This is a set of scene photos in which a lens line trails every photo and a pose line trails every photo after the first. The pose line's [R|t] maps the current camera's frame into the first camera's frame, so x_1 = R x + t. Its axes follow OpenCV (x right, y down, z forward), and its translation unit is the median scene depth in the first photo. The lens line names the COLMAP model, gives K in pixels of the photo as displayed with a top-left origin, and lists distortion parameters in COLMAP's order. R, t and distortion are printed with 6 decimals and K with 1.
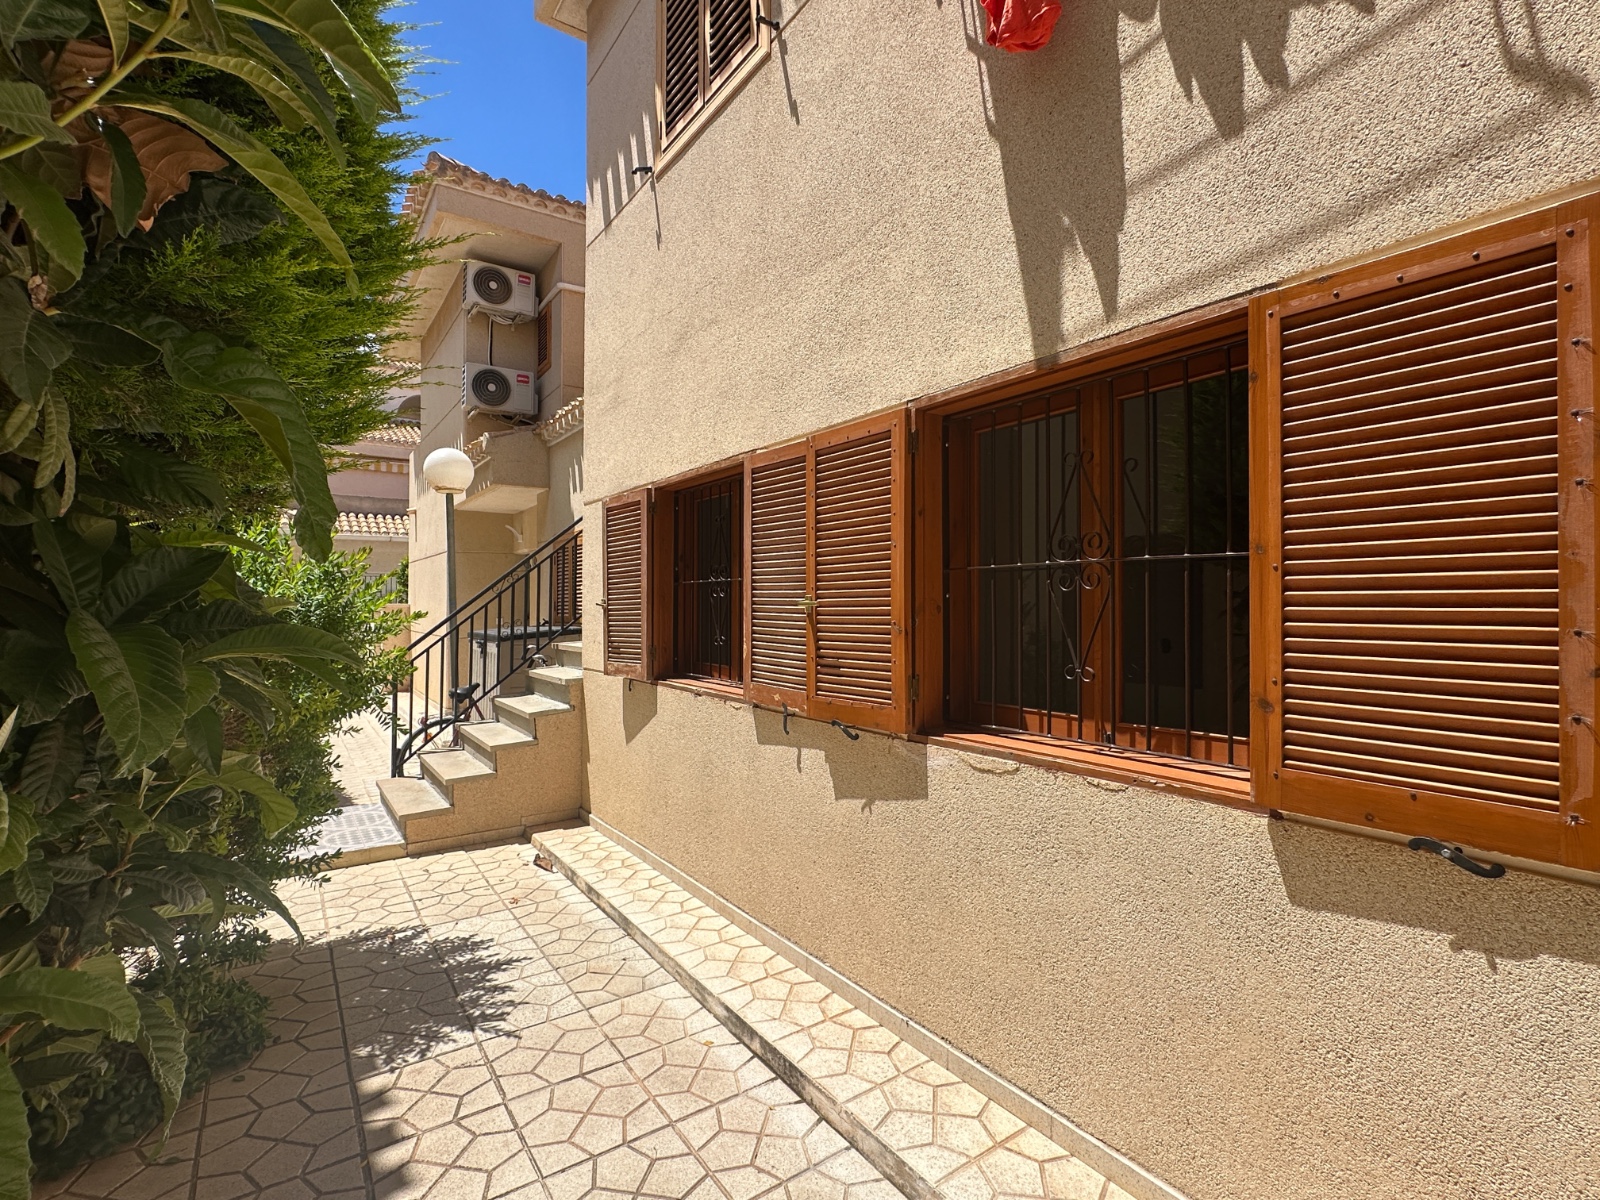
lens RADIAL K [[739.5, 0, 800.0], [0, 739.5, 600.0], [0, 0, 1]] dist [-0.013224, 0.000989]
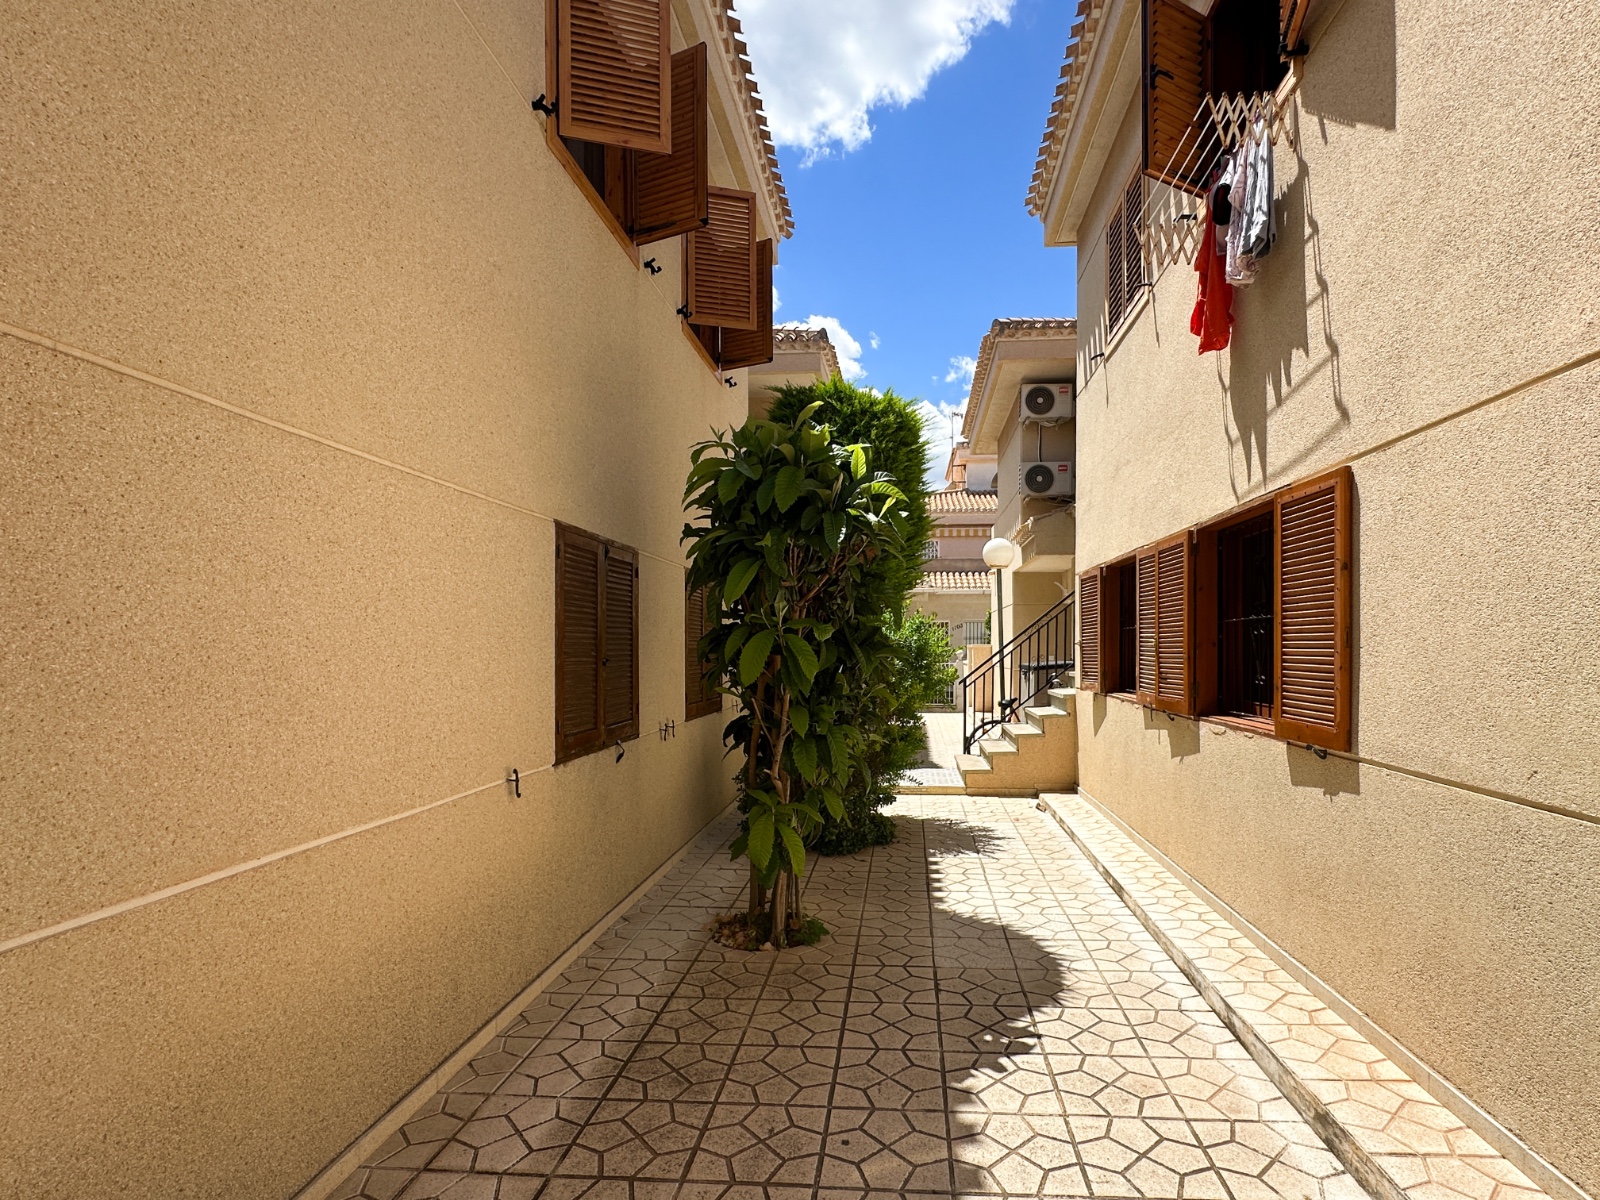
lens RADIAL K [[739.5, 0, 800.0], [0, 739.5, 600.0], [0, 0, 1]] dist [-0.013224, 0.000989]
pose [[0.722143, -0.033078, -0.690953, 0.362052], [-0.007552, 0.998420, -0.055690, 0.006442], [0.691703, 0.045434, 0.720752, -0.480208]]
